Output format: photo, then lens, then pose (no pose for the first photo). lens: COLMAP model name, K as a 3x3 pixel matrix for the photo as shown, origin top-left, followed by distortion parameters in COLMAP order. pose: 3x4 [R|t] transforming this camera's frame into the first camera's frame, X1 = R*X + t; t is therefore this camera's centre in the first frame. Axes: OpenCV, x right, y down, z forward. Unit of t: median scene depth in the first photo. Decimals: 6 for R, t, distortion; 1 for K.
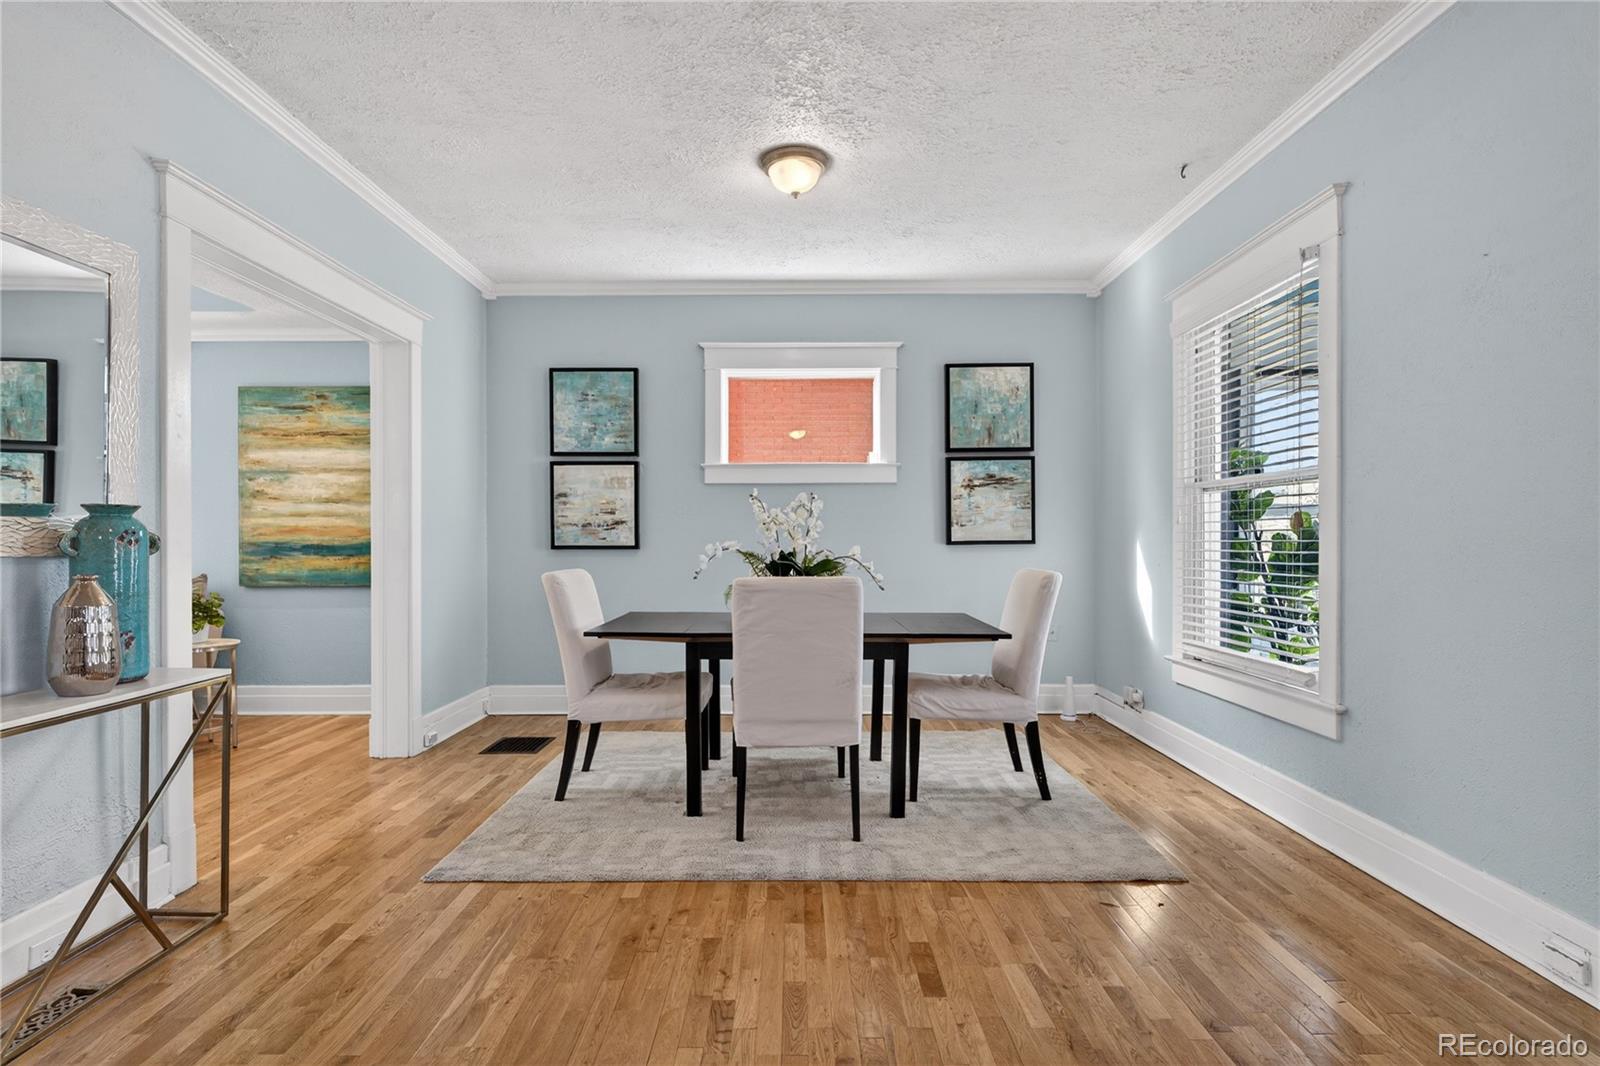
lens RADIAL K [[805.8, 0, 794.3], [0, 805.8, 554.1], [0, 0, 1]] dist [-0.000233, -0.000234]
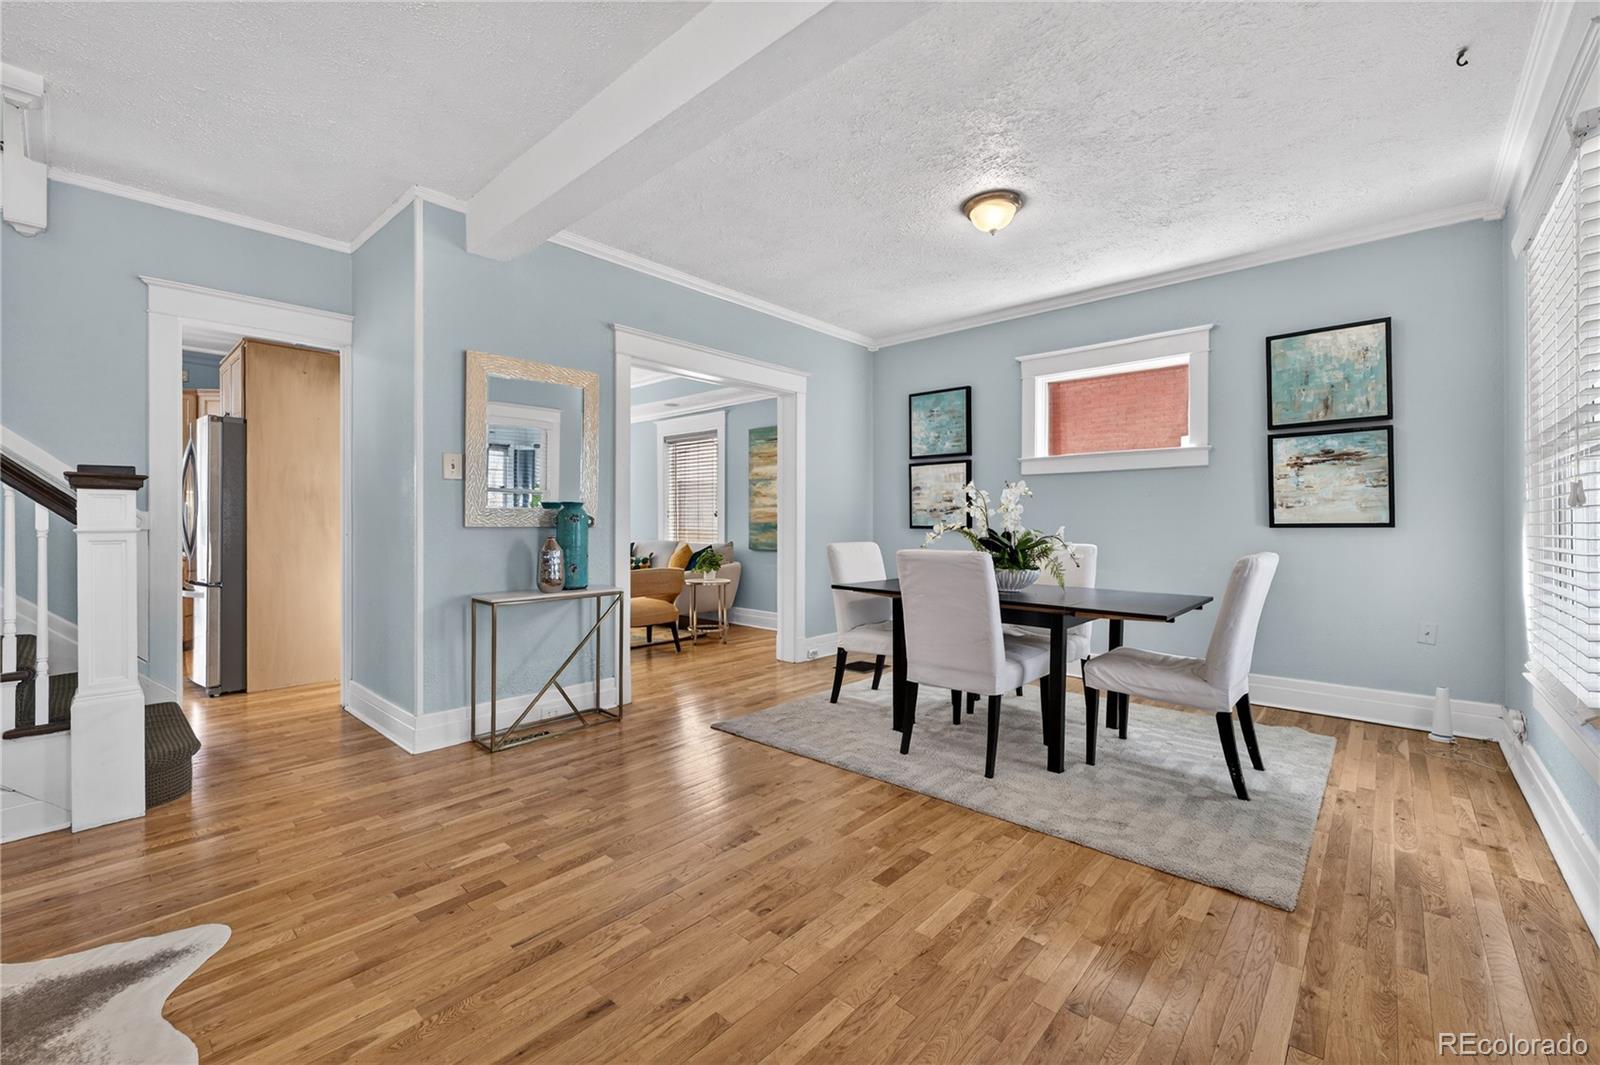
lens RADIAL K [[653.7, 0, 800.0], [0, 653.7, 532.5], [0, 0, 1]] dist [0.001164, 0.000796]
pose [[0.748171, 0.012874, -0.663382, 0.290404], [-0.015421, 0.999879, 0.002013, 0.001168], [0.663327, 0.008724, 0.748279, 0.059285]]
